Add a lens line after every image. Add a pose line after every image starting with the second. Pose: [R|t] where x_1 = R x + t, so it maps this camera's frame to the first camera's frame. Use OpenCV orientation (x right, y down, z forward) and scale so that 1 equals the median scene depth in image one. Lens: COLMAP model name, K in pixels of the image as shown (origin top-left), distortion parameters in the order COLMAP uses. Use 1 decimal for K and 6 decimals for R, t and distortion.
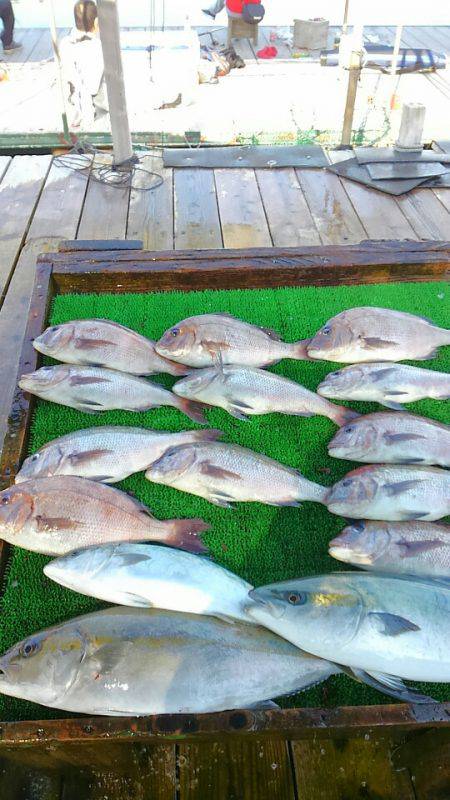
lens RADIAL K [[645.7, 0, 225.4], [0, 645.7, 415.2], [0, 0, 1]] dist [0.220624, -0.448912]
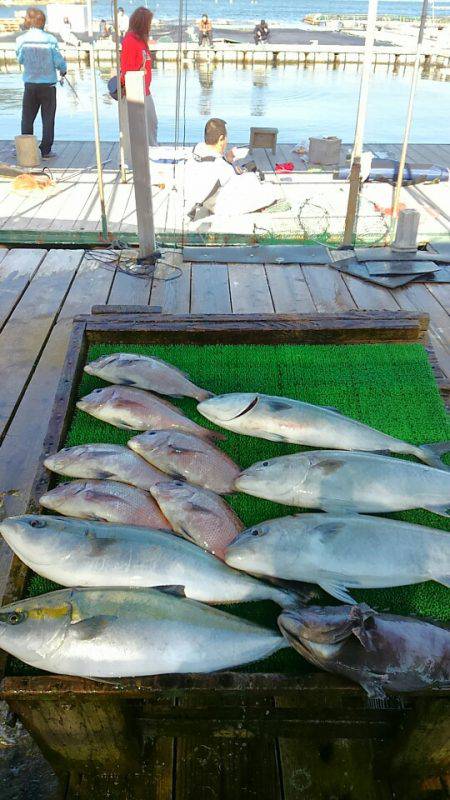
lens RADIAL K [[645.7, 0, 225.4], [0, 645.7, 415.2], [0, 0, 1]] dist [0.220624, -0.448912]
pose [[0.999525, 0.022547, -0.021016, 0.007502], [-0.025325, 0.989407, -0.142945, 0.039295], [0.017570, 0.143409, 0.989508, -0.057562]]
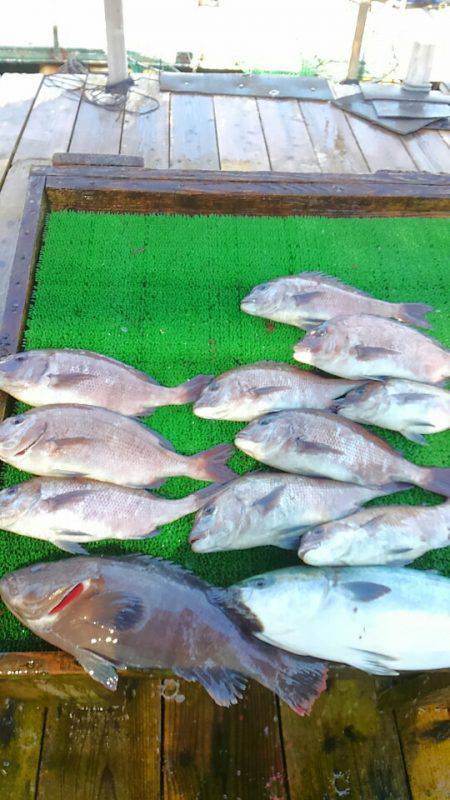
lens RADIAL K [[645.7, 0, 225.4], [0, 645.7, 415.2], [0, 0, 1]] dist [0.220624, -0.448912]
pose [[0.998698, 0.041498, 0.029680, -0.009495], [-0.043757, 0.995831, 0.080031, 0.006801], [-0.026235, -0.081226, 0.996350, 0.014705]]
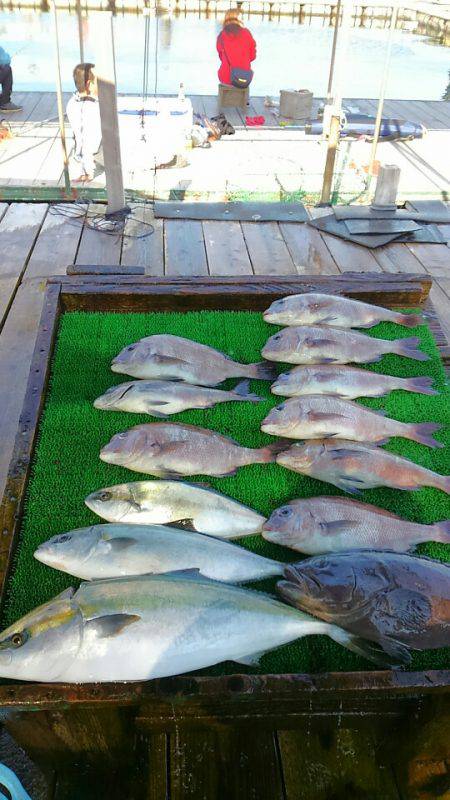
lens RADIAL K [[645.7, 0, 225.4], [0, 645.7, 415.2], [0, 0, 1]] dist [0.220624, -0.448912]
pose [[0.999337, 0.016063, 0.032673, -0.009648], [-0.013244, 0.996317, -0.084719, 0.028445], [-0.033913, 0.084230, 0.995869, -0.026869]]
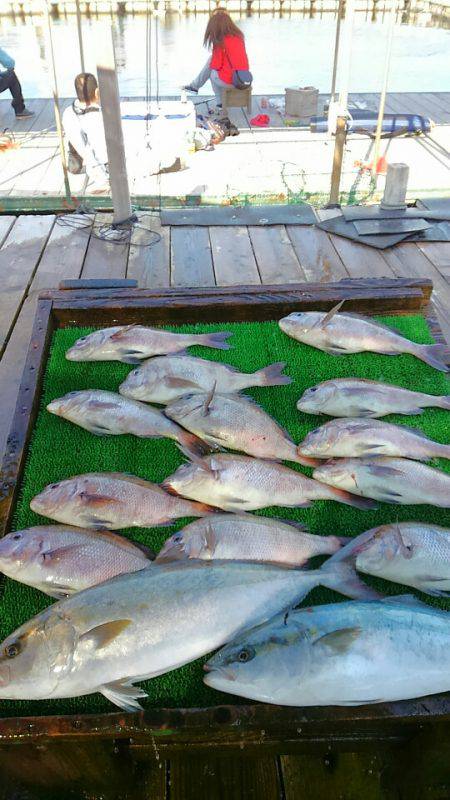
lens RADIAL K [[645.7, 0, 225.4], [0, 645.7, 415.2], [0, 0, 1]] dist [0.220624, -0.448912]
pose [[0.999972, -0.007480, 0.000437, 0.006452], [0.007489, 0.996067, -0.088290, 0.020453], [0.000225, 0.088291, 0.996095, -0.018346]]
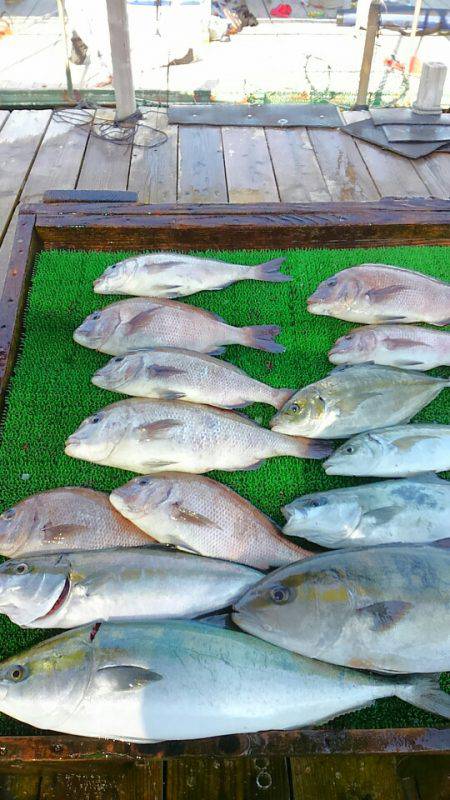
lens RADIAL K [[645.7, 0, 225.4], [0, 645.7, 415.2], [0, 0, 1]] dist [0.220624, -0.448912]
pose [[0.999730, 0.022777, -0.004658, 0.002073], [-0.022557, 0.998830, 0.042775, -0.001524], [0.005627, -0.042659, 0.999074, 0.036484]]
